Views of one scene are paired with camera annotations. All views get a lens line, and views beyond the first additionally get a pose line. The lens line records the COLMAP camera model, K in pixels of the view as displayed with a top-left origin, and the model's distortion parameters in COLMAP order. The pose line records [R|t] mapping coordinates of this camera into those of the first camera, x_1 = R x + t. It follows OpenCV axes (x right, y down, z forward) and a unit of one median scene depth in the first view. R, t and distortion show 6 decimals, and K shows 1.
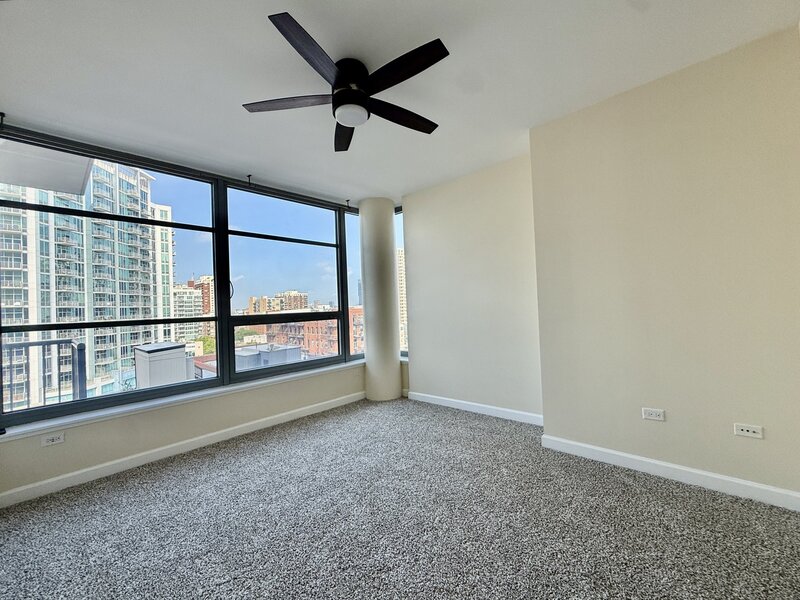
lens RADIAL K [[325.6, 0, 400.0], [0, 325.6, 300.0], [0, 0, 1]] dist [0.001975, 0.000261]
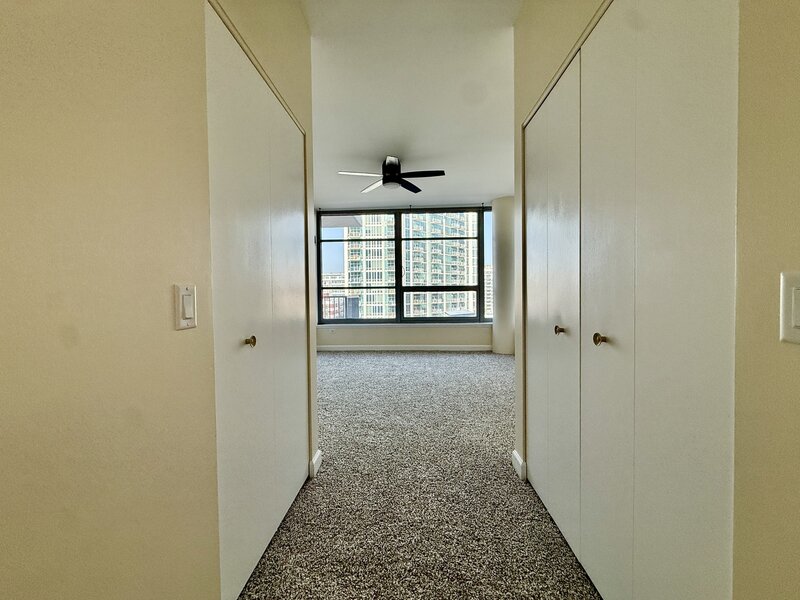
lens RADIAL K [[325.6, 0, 400.0], [0, 325.6, 300.0], [0, 0, 1]] dist [0.001975, 0.000261]
pose [[0.635522, 0.052582, -0.770290, 0.664272], [-0.002149, 0.997795, 0.066339, 0.004737], [0.772080, -0.040505, 0.634234, -0.124627]]
